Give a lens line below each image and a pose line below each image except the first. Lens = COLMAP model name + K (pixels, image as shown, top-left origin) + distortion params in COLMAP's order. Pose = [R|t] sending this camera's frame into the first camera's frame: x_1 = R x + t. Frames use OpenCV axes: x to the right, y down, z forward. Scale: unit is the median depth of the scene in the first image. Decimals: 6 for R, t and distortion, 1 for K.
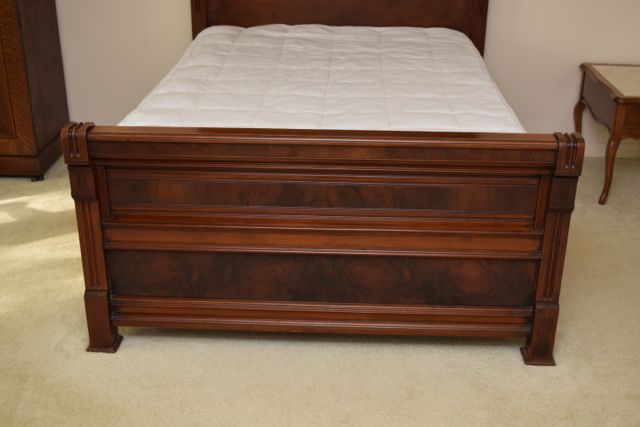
lens RADIAL K [[812.4, 0, 320.0], [0, 812.4, 213.5], [0, 0, 1]] dist [-0.032166, -0.042339]
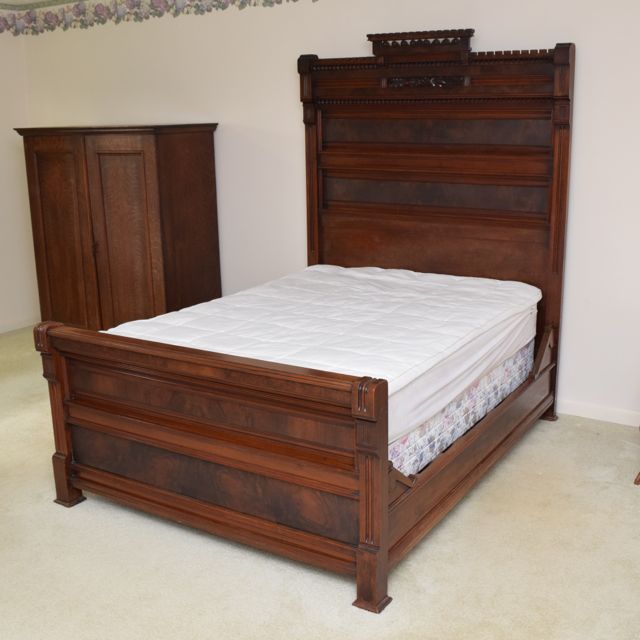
lens RADIAL K [[834.0, 0, 321.3], [0, 834.0, 303.1], [0, 0, 1]] dist [-0.096251, -0.038074]
pose [[0.864927, 0.088069, -0.494110, 0.685207], [-0.177552, 0.974514, -0.137104, -0.031700], [0.469442, 0.206315, 0.858521, 0.023807]]
